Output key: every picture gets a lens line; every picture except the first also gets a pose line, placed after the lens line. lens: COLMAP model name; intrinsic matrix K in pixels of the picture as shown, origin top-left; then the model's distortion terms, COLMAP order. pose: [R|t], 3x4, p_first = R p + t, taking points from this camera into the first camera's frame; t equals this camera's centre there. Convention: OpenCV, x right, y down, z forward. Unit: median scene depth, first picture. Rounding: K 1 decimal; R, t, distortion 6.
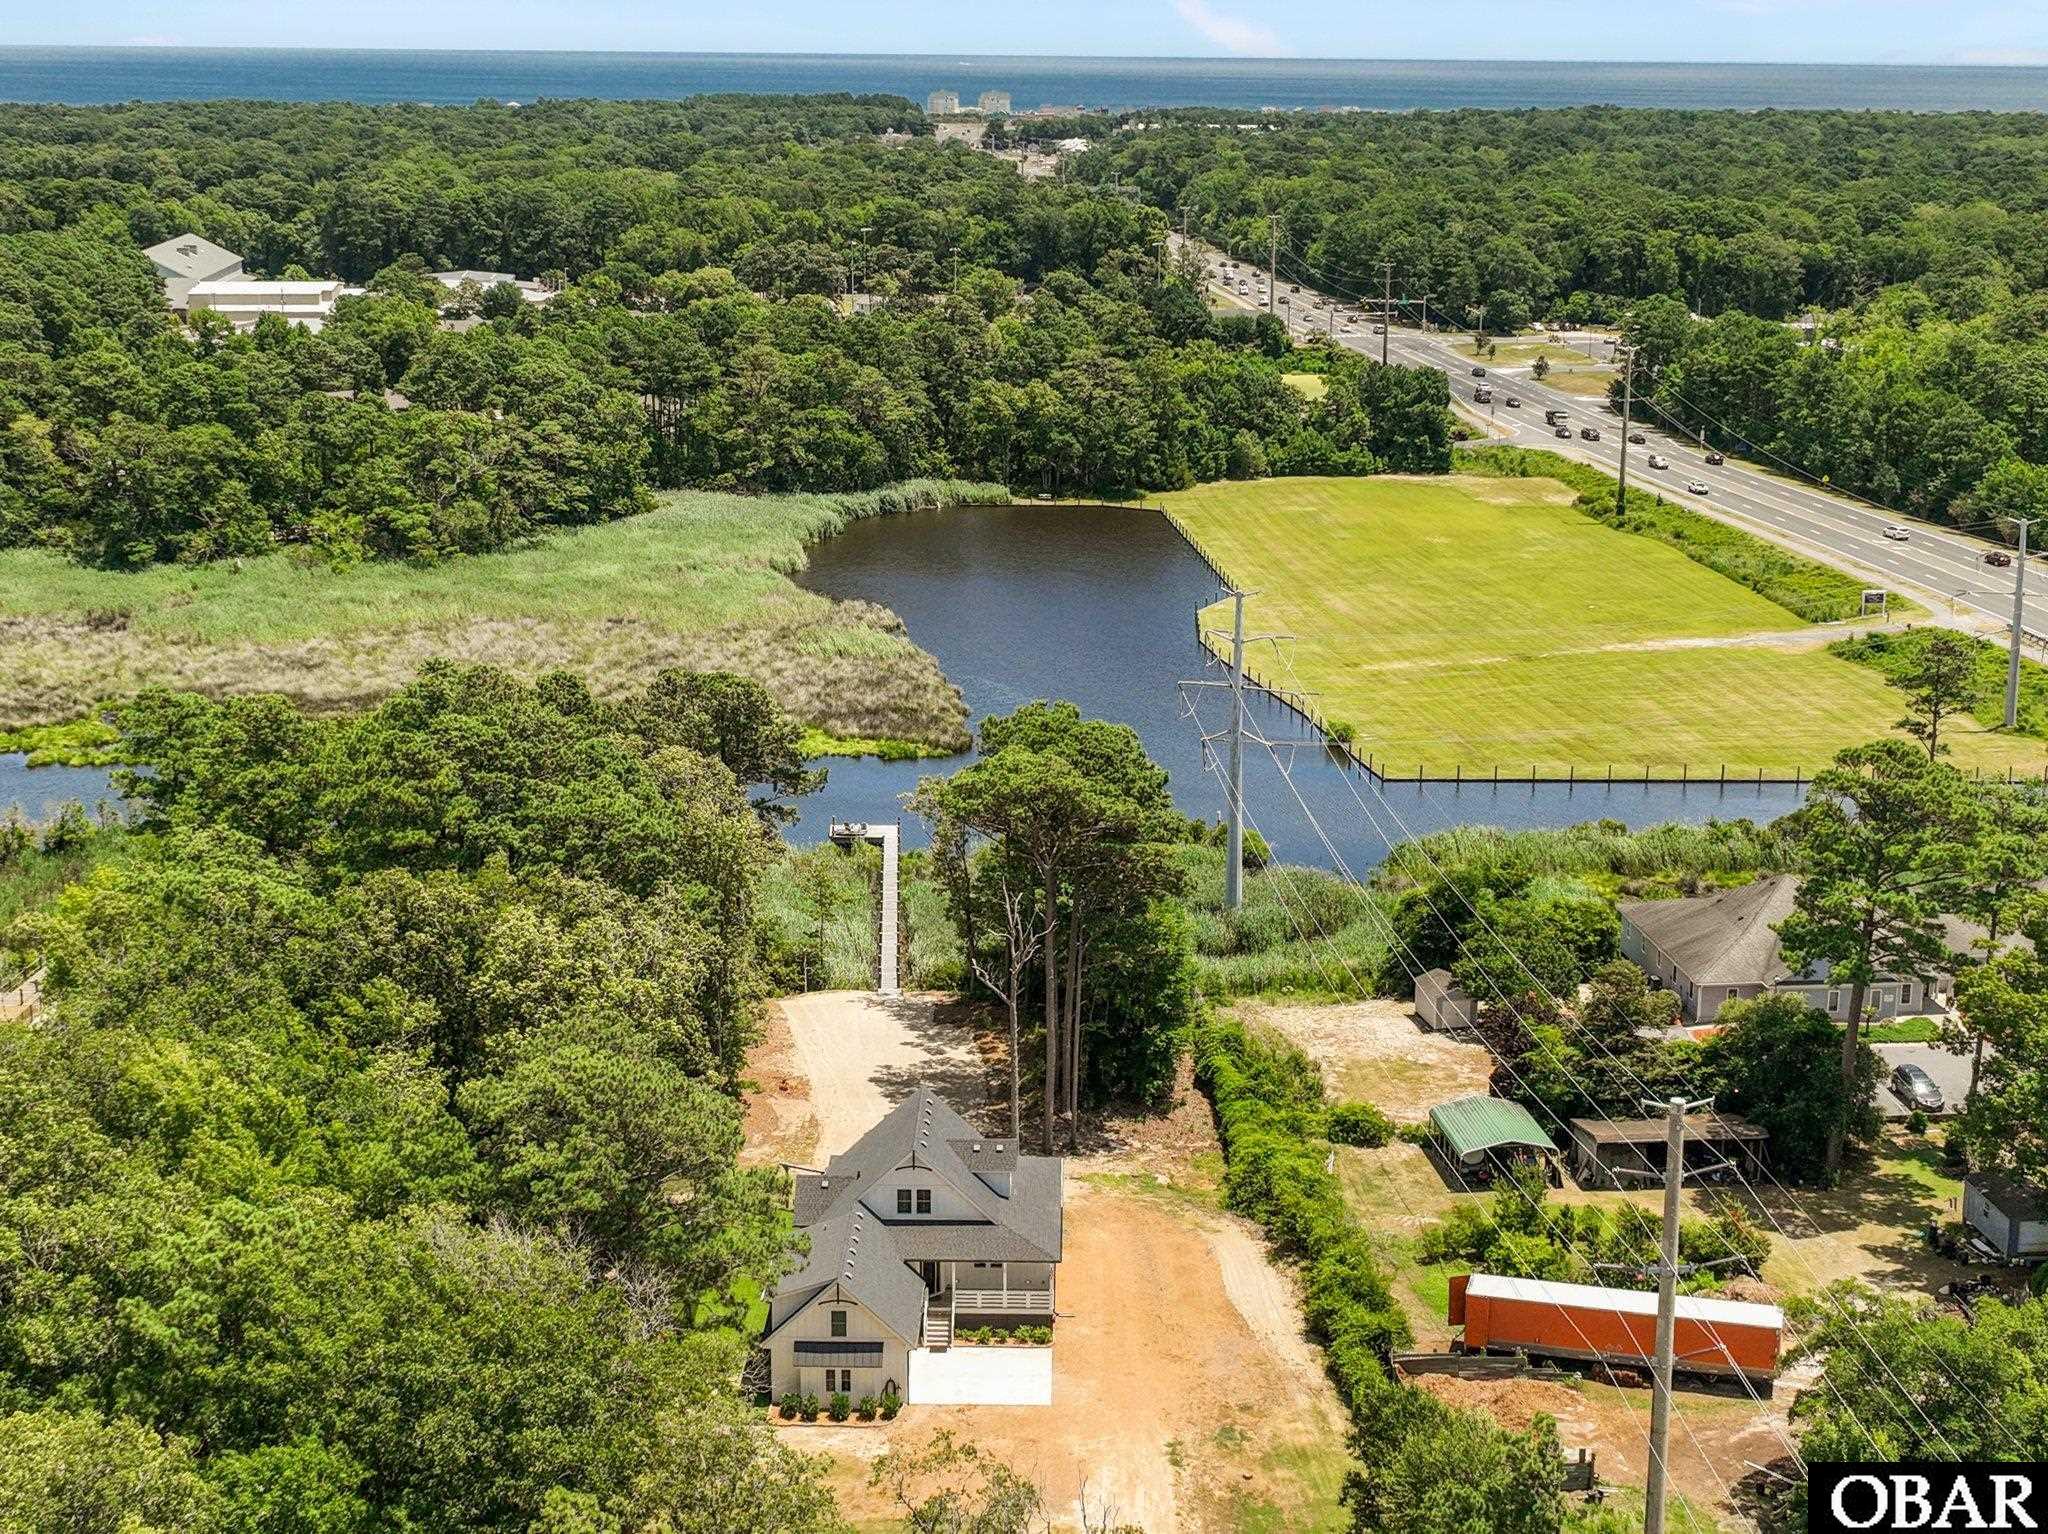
lens RADIAL K [[3003.2, 0, 1023.5], [0, 3003.2, 762.9], [0, 0, 1]] dist [0.002393, 0.000000]
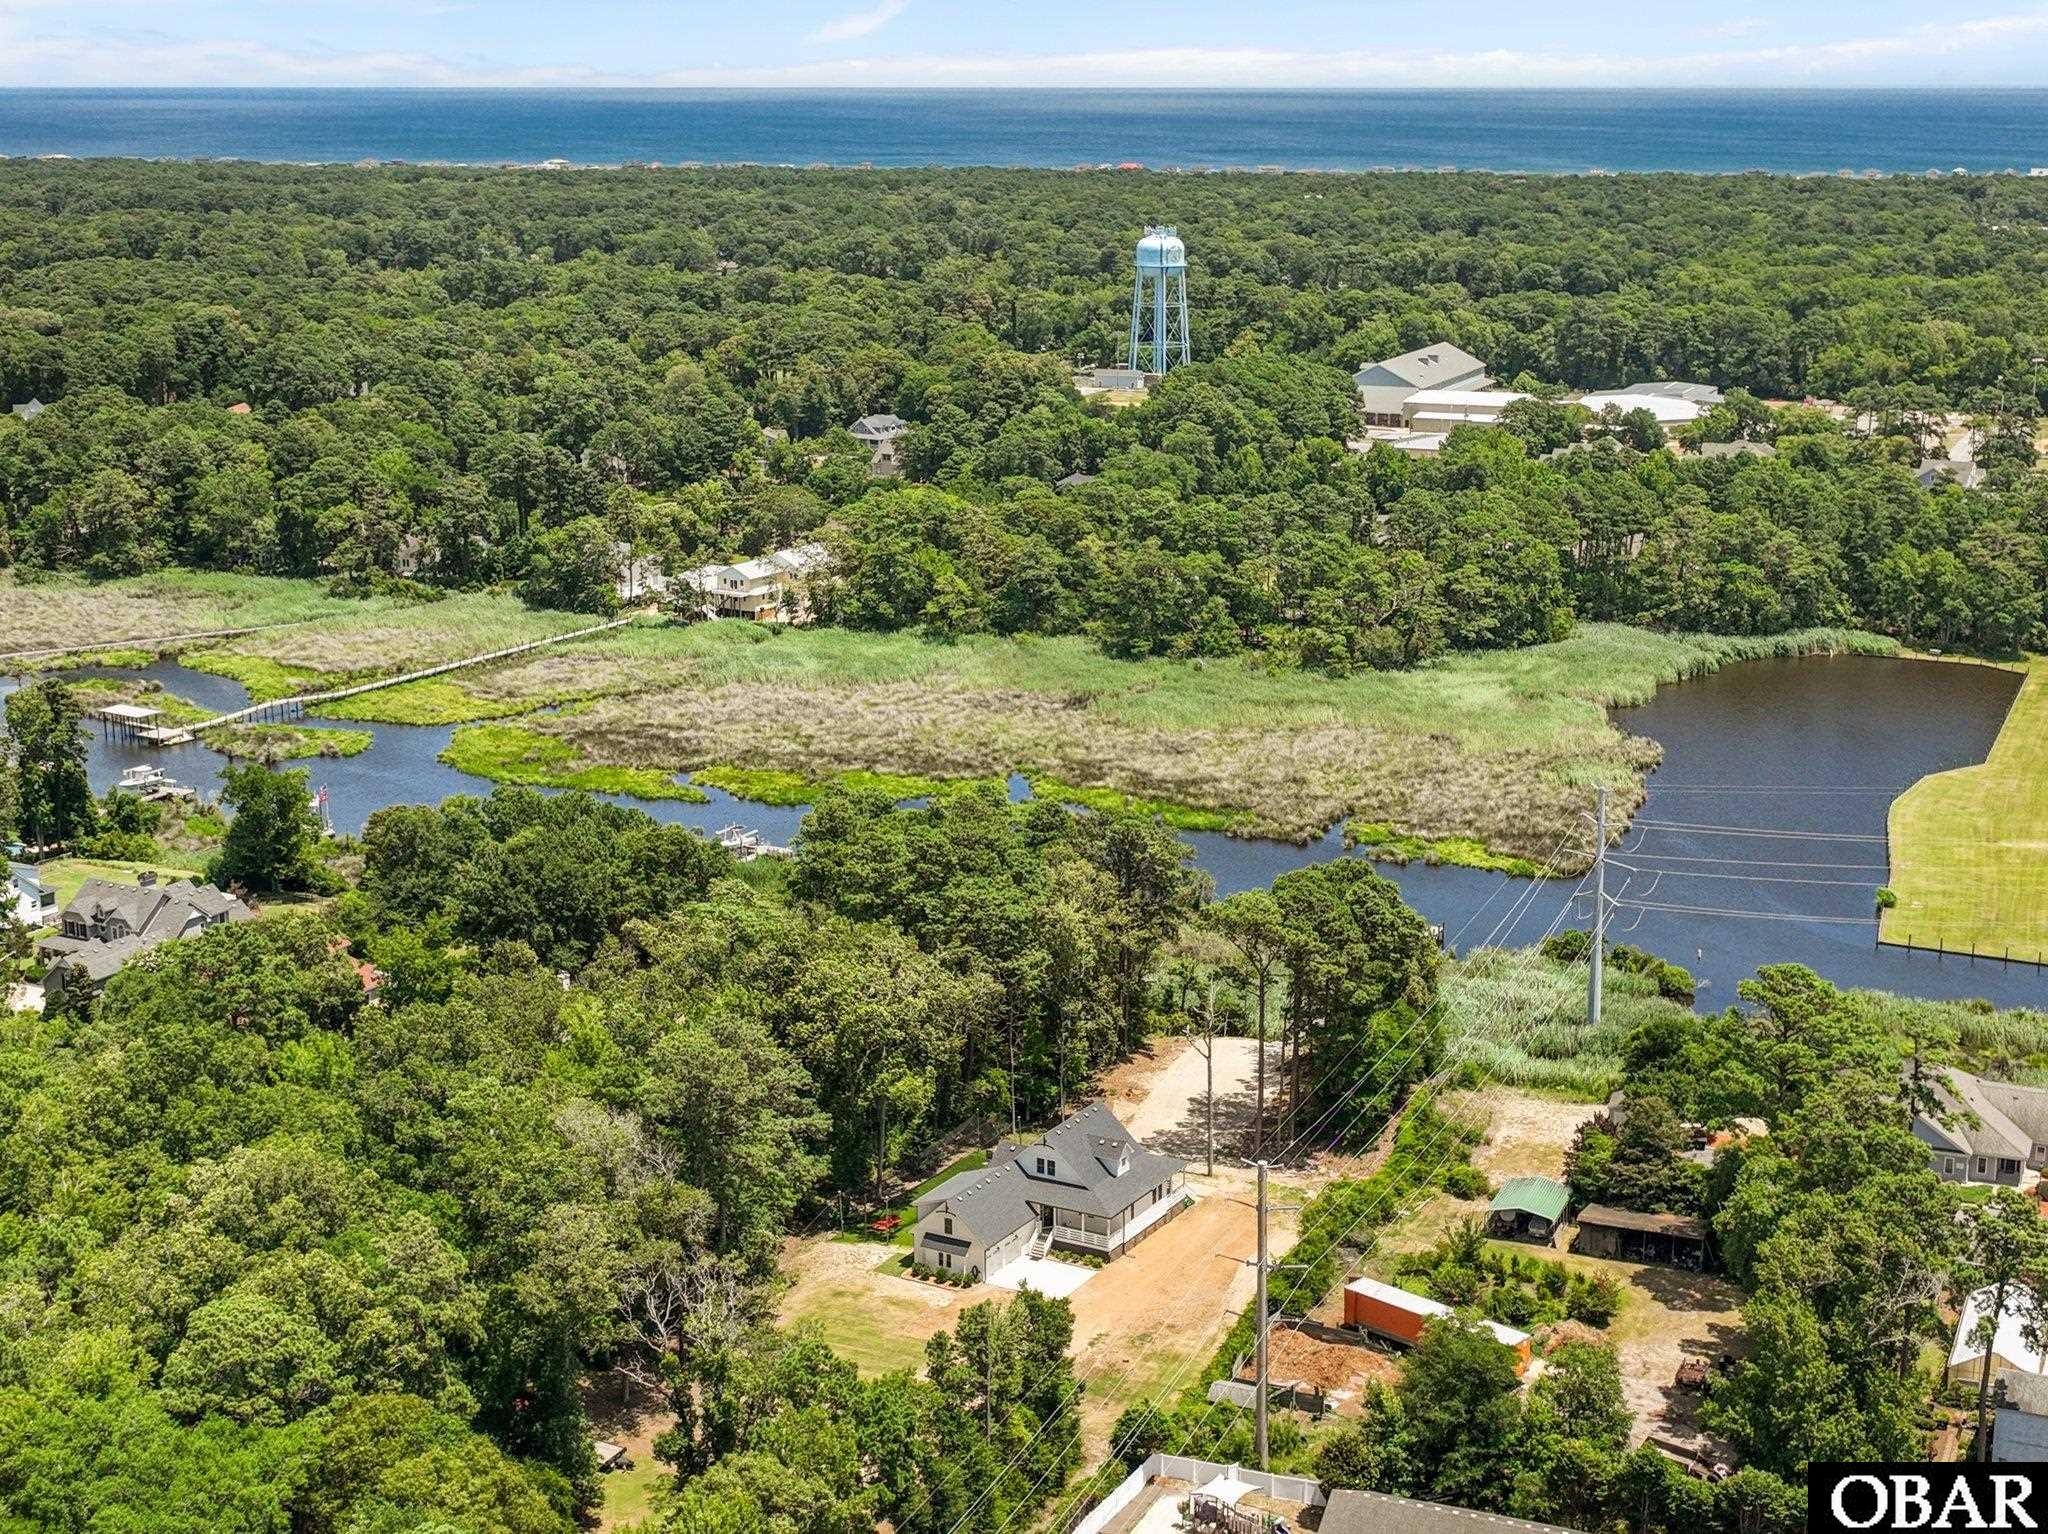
lens RADIAL K [[3003.2, 0, 1024.6], [0, 3003.2, 768.1], [0, 0, 1]] dist [0.002393, 0.000000]
pose [[0.865166, 0.104018, -0.490580, 0.306647], [-0.103627, 0.994221, 0.028054, -0.046827], [0.490663, 0.026566, 0.870945, -0.174618]]
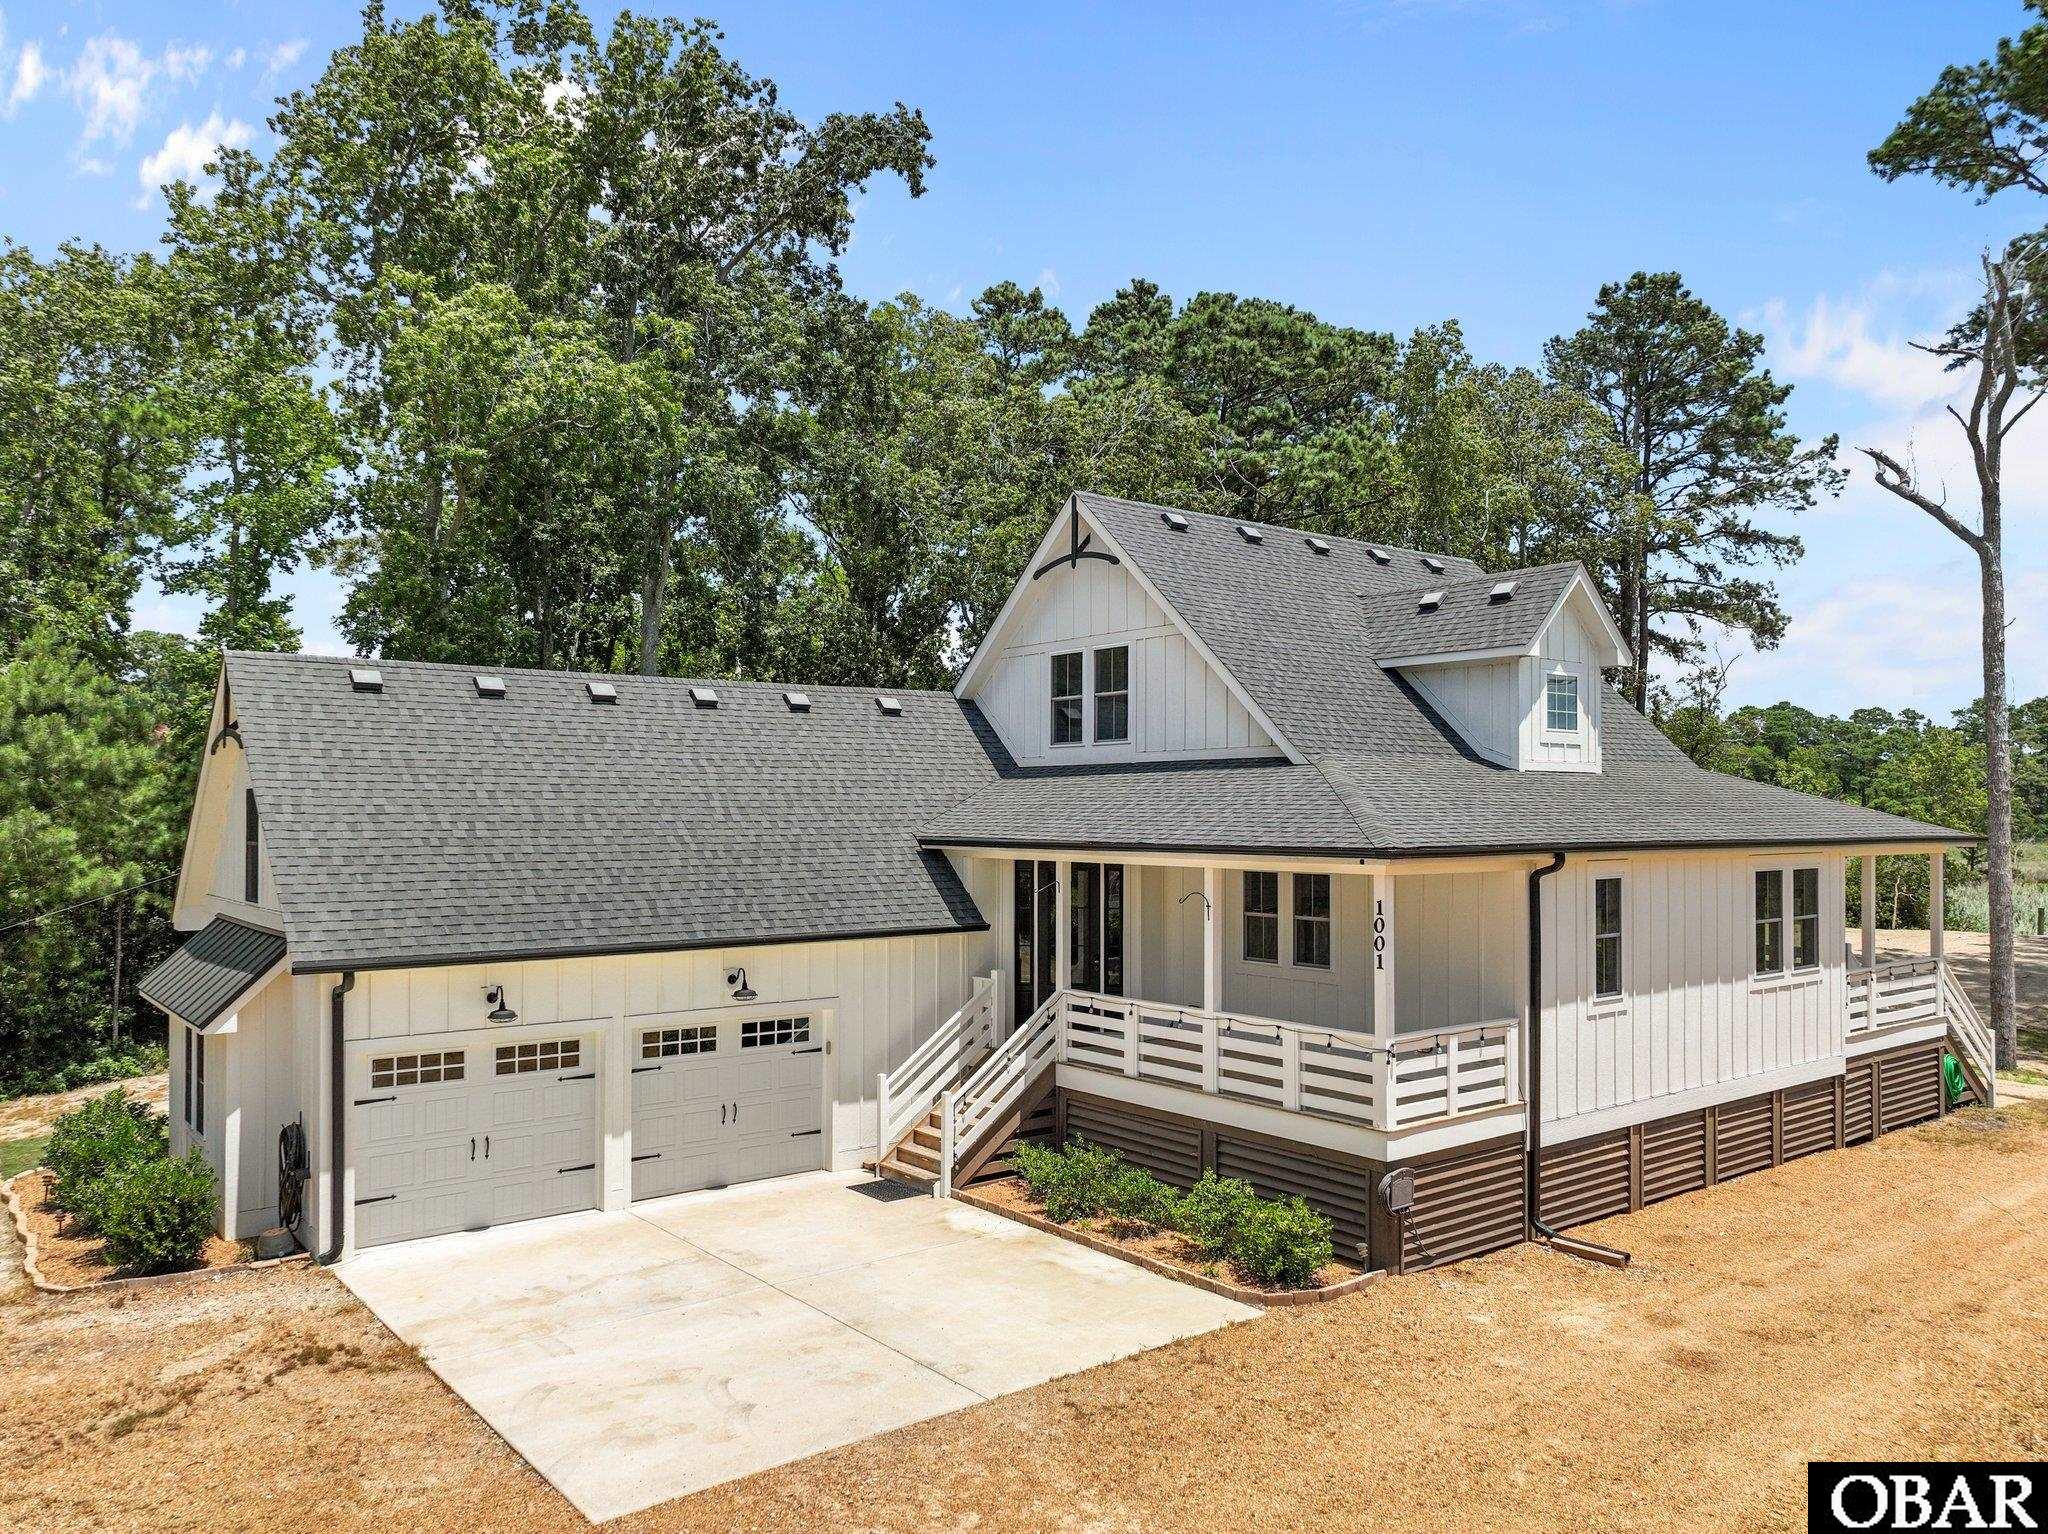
lens RADIAL K [[1449.6, 0, 1015.8], [0, 1449.6, 780.7], [0, 0, 1]] dist [0.004704, 0.000889]
pose [[0.606408, -0.031975, -0.794510, 0.029368], [-0.176734, 0.968778, -0.173881, 0.076378], [0.775264, 0.245860, 0.581824, 0.390678]]
